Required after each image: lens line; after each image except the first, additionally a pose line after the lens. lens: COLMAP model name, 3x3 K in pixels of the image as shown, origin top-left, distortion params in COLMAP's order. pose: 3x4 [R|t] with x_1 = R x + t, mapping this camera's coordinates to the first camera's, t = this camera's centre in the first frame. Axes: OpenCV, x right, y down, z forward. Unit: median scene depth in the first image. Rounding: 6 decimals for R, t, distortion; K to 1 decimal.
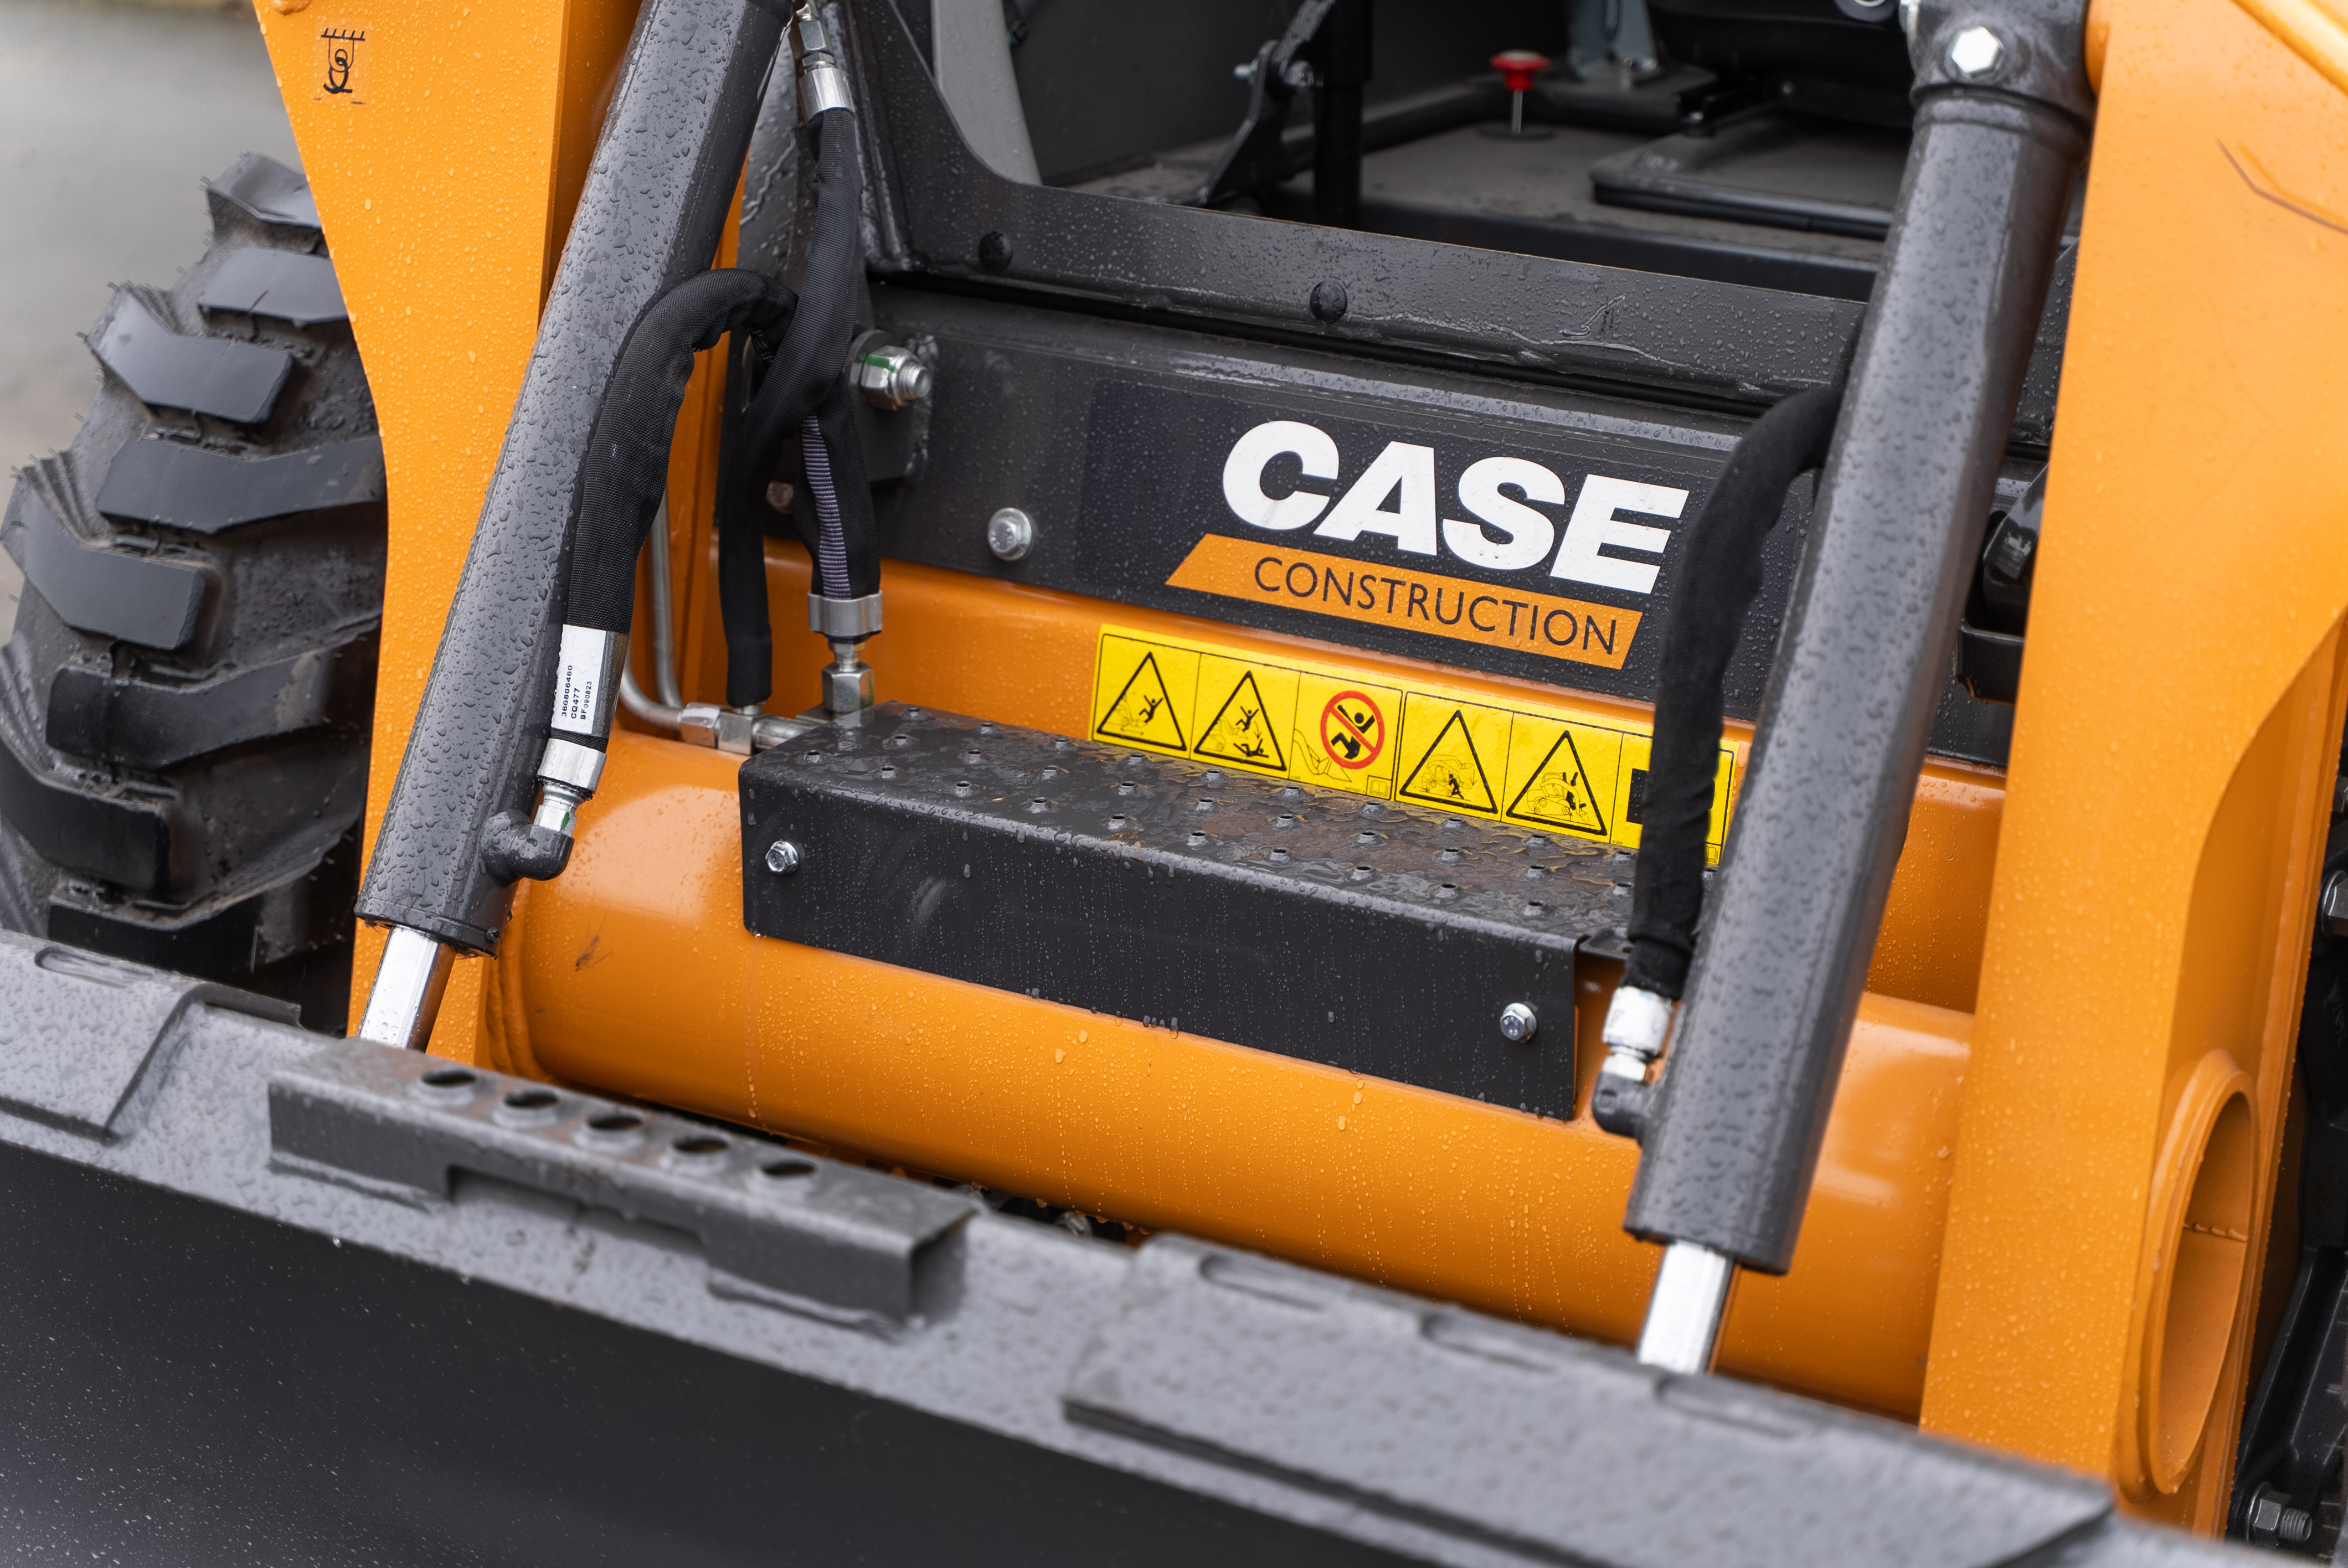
lens RADIAL K [[5085.7, 0, 1178.6], [0, 5085.7, 784.7], [0, 0, 1]] dist [-0.060489, 0.000000]
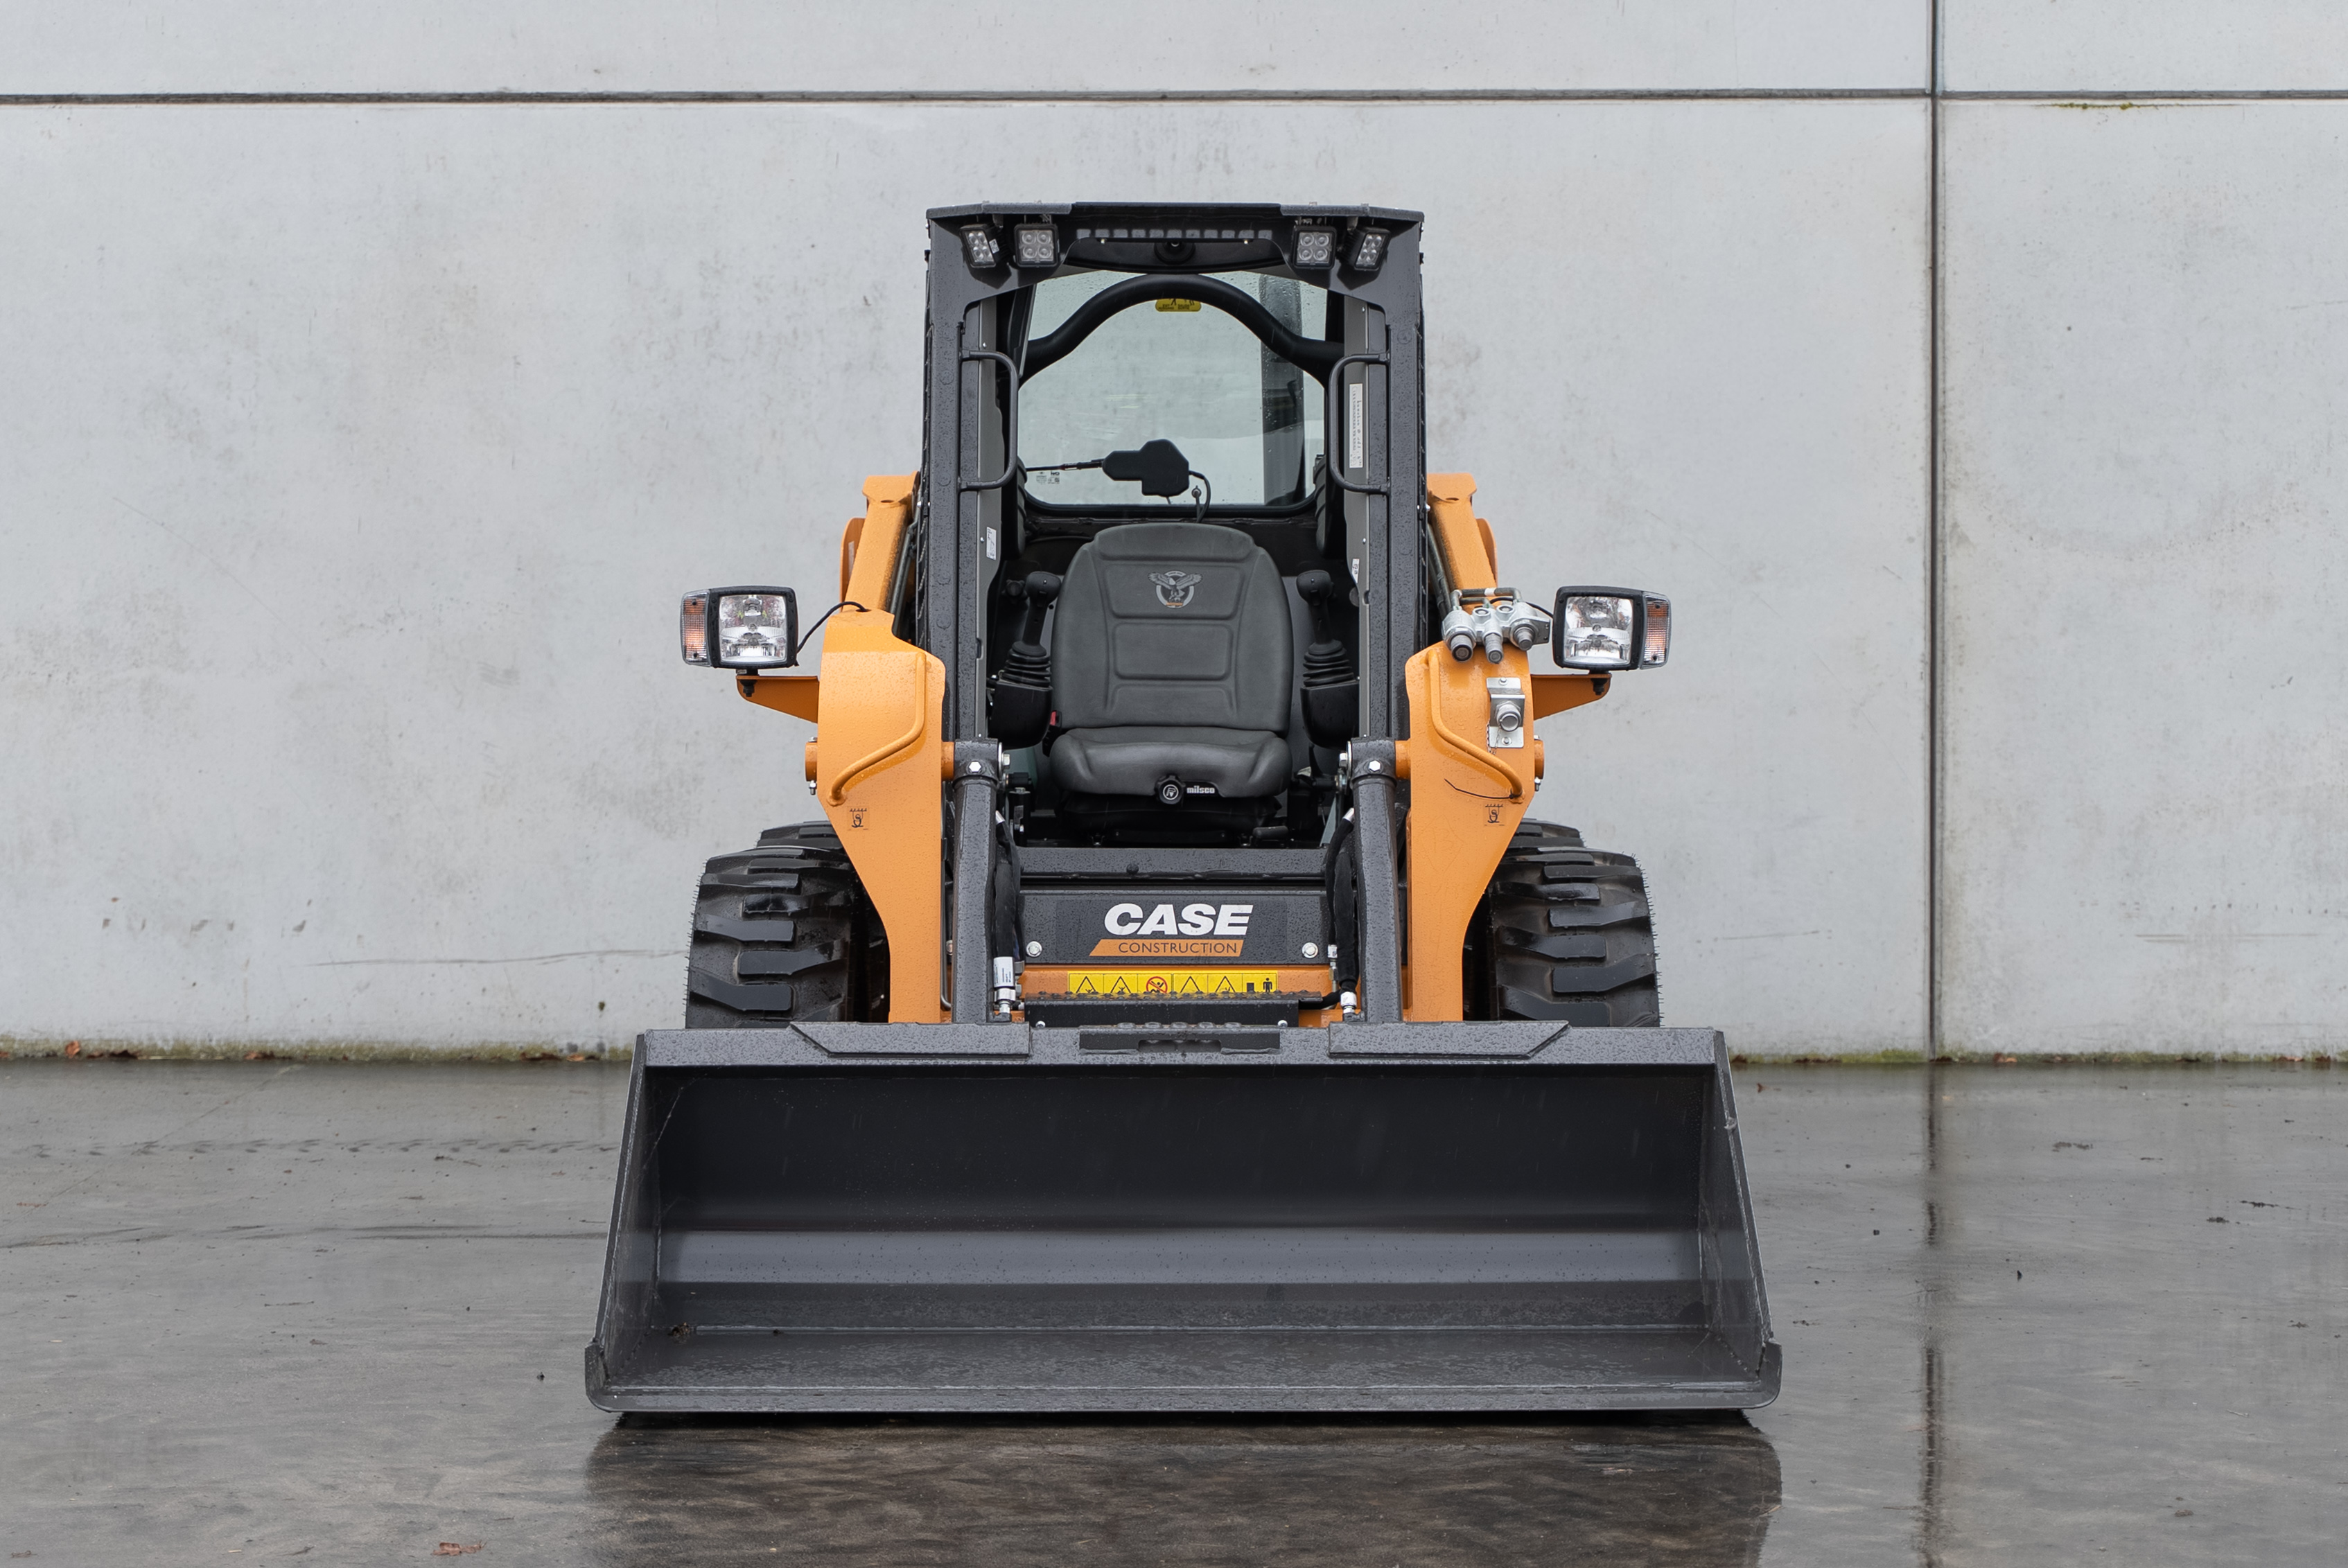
lens RADIAL K [[4812.0, 0, 1165.0], [0, 4812.0, 786.0], [0, 0, 1]] dist [0.006256, 0.000000]
pose [[0.834174, -0.037506, 0.550224, -1.782917], [0.176484, 0.963376, -0.201893, 0.526564], [-0.522500, 0.265520, 0.810243, -1.725350]]
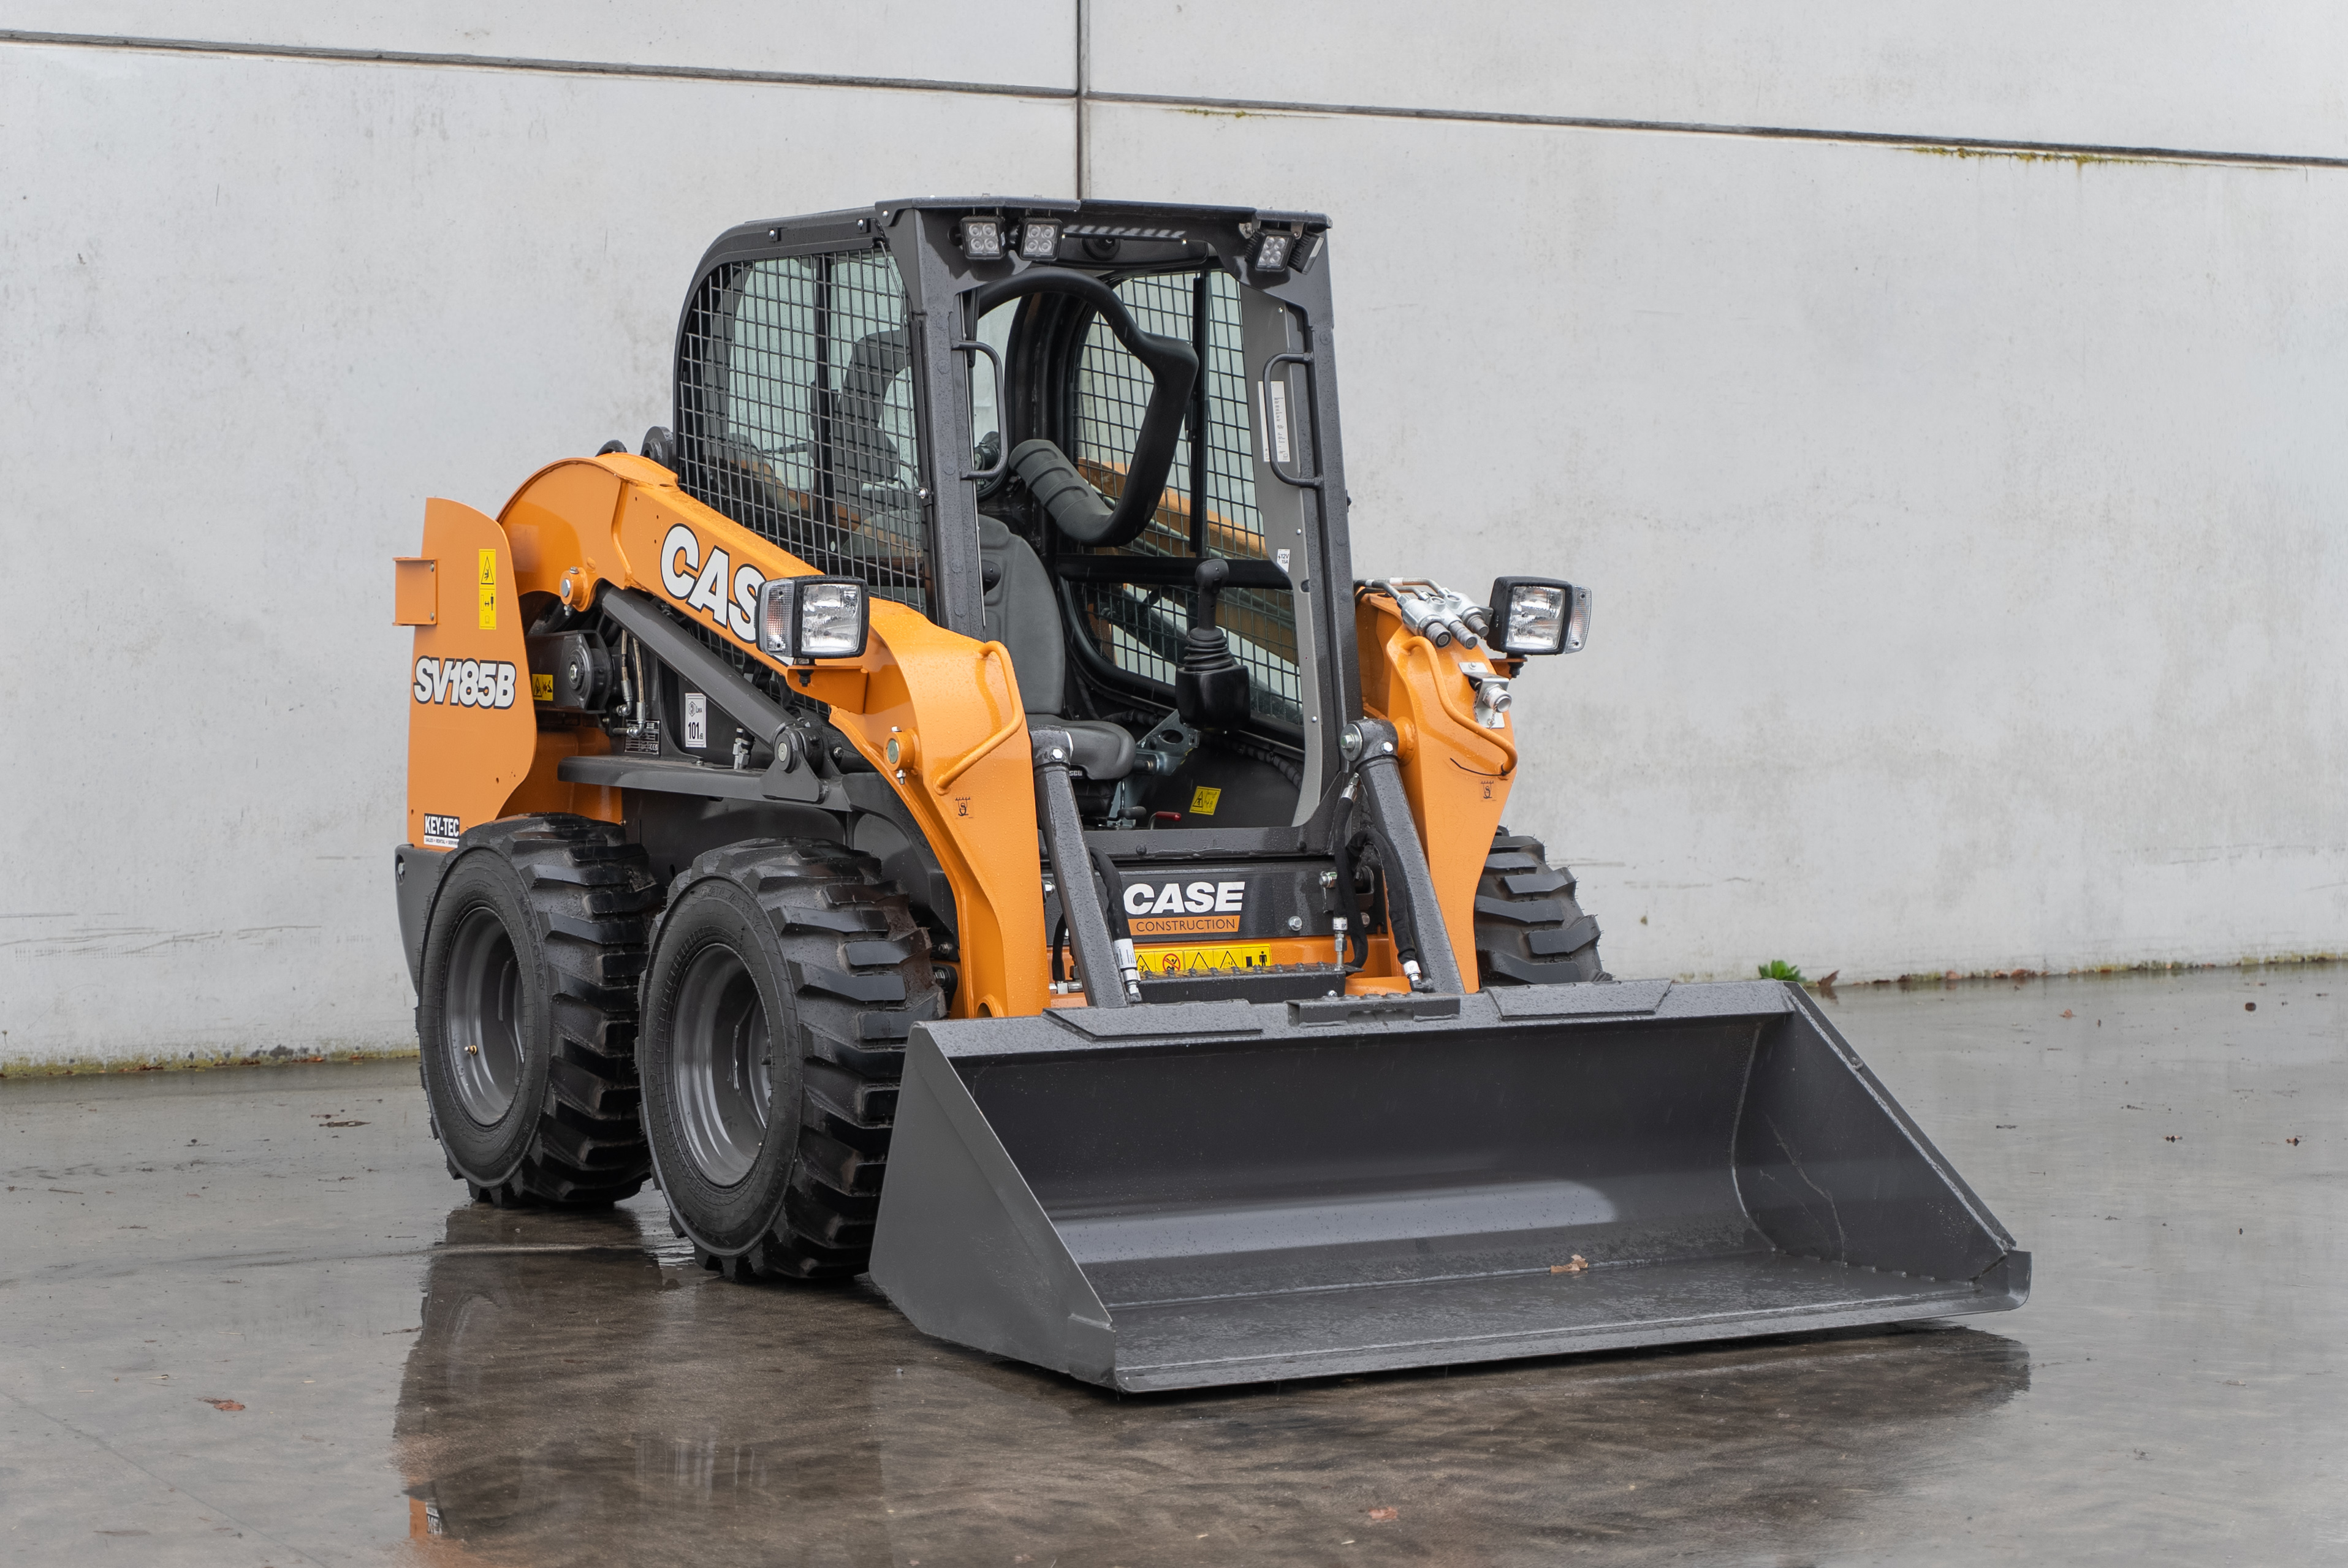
lens RADIAL K [[5074.1, 0, 1187.1], [0, 5074.1, 767.7], [0, 0, 1]] dist [0.028239, 0.000000]
pose [[0.446491, -0.050663, 0.893353, -3.179548], [0.269267, 0.959725, -0.080151, 0.147036], [-0.853312, 0.276337, 0.442151, -0.639717]]
